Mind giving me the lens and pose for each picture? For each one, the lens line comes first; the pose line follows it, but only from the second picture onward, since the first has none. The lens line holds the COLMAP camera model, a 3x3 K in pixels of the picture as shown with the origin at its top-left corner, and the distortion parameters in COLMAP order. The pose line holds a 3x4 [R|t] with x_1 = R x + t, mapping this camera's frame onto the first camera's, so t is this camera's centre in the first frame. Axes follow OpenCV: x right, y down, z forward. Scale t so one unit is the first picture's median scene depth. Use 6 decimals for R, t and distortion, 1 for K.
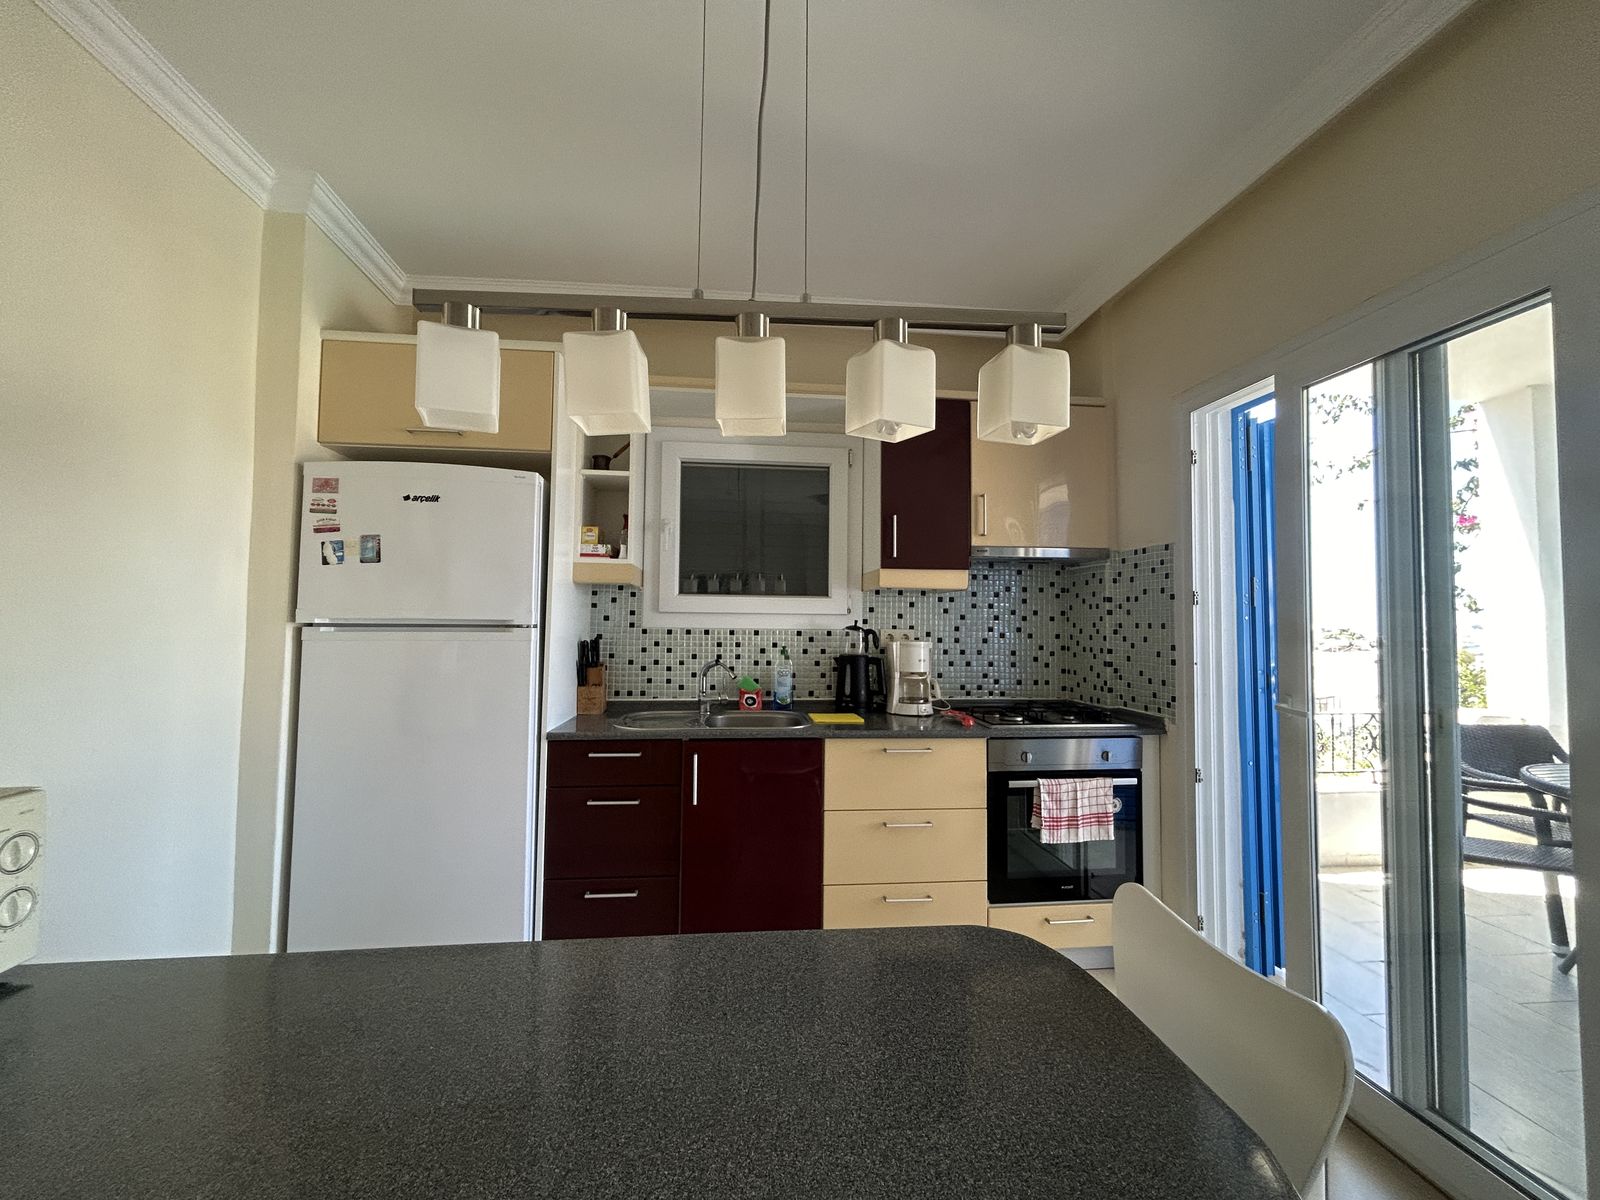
lens RADIAL K [[645.9, 0, 796.3], [0, 645.9, 598.5], [0, 0, 1]] dist [-0.008137, 0.000169]
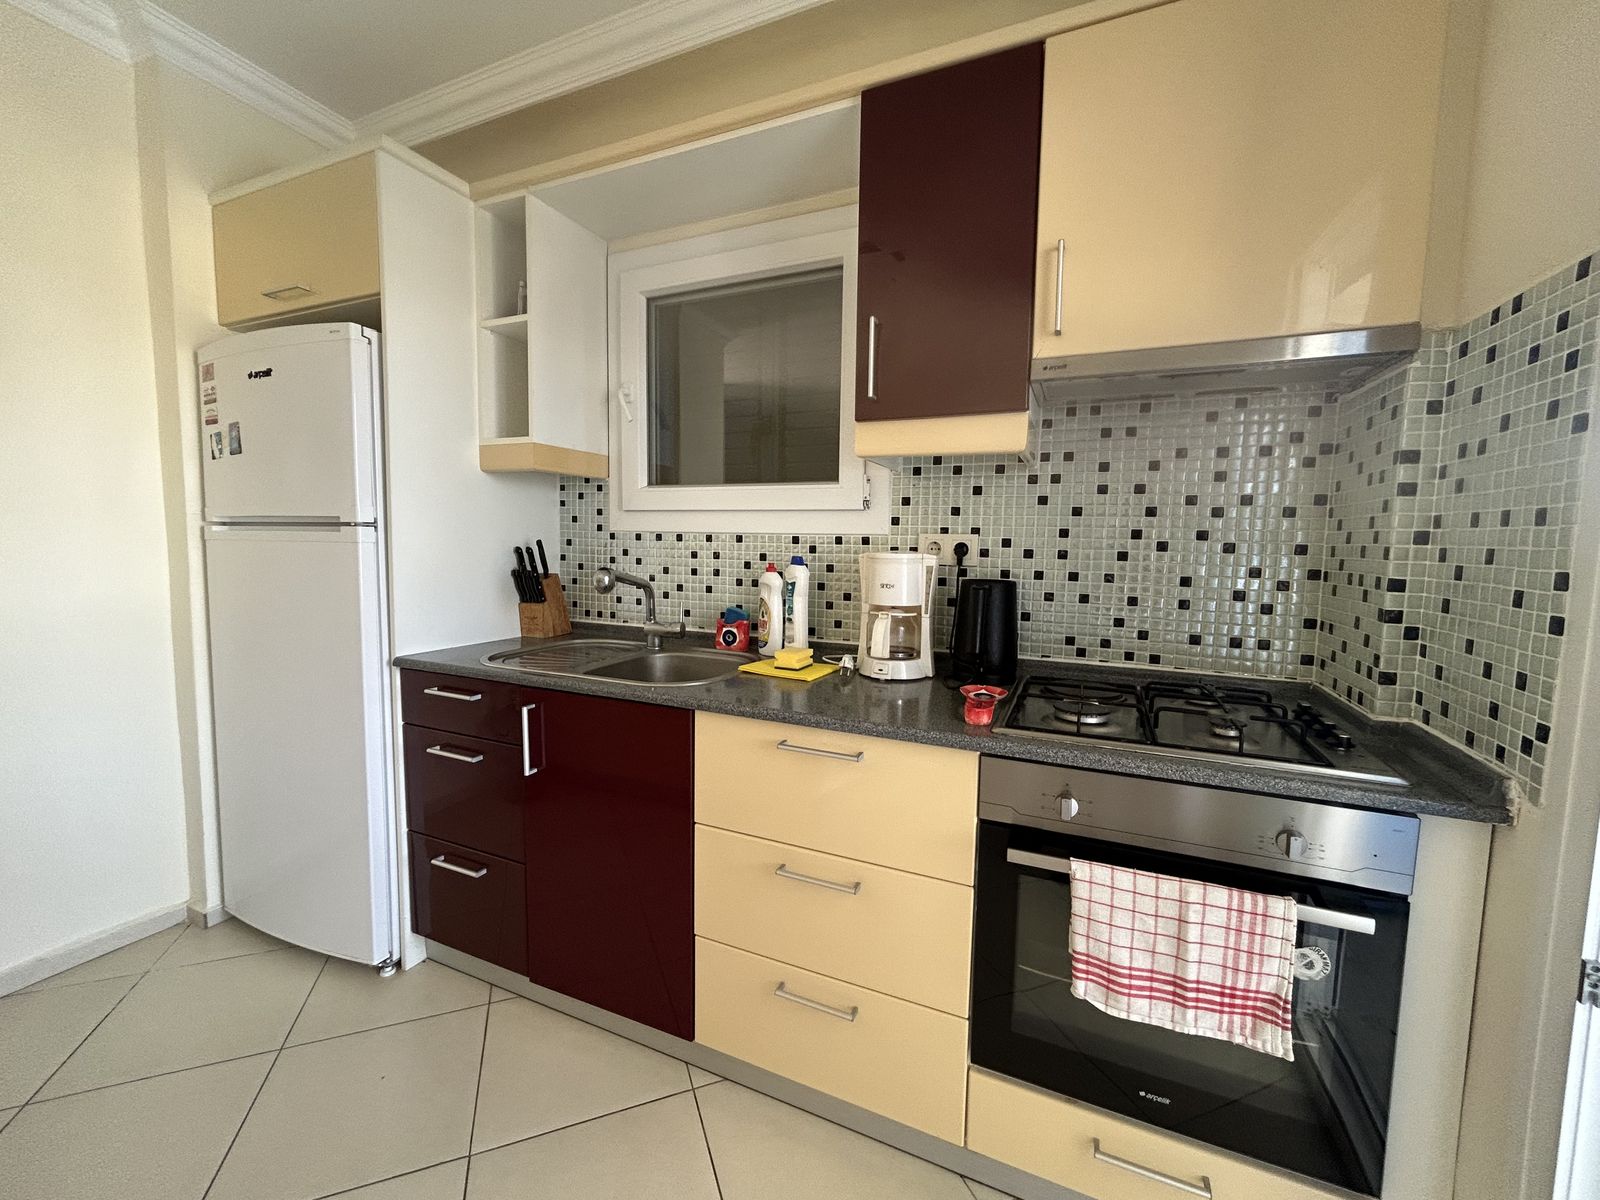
lens RADIAL K [[645.9, 0, 798.9], [0, 645.9, 599.5], [0, 0, 1]] dist [-0.008137, 0.000169]
pose [[0.864607, 0.050127, -0.499942, 0.348885], [0.014991, 0.991995, 0.125388, 0.032760], [0.502225, -0.115906, 0.856934, 0.443614]]
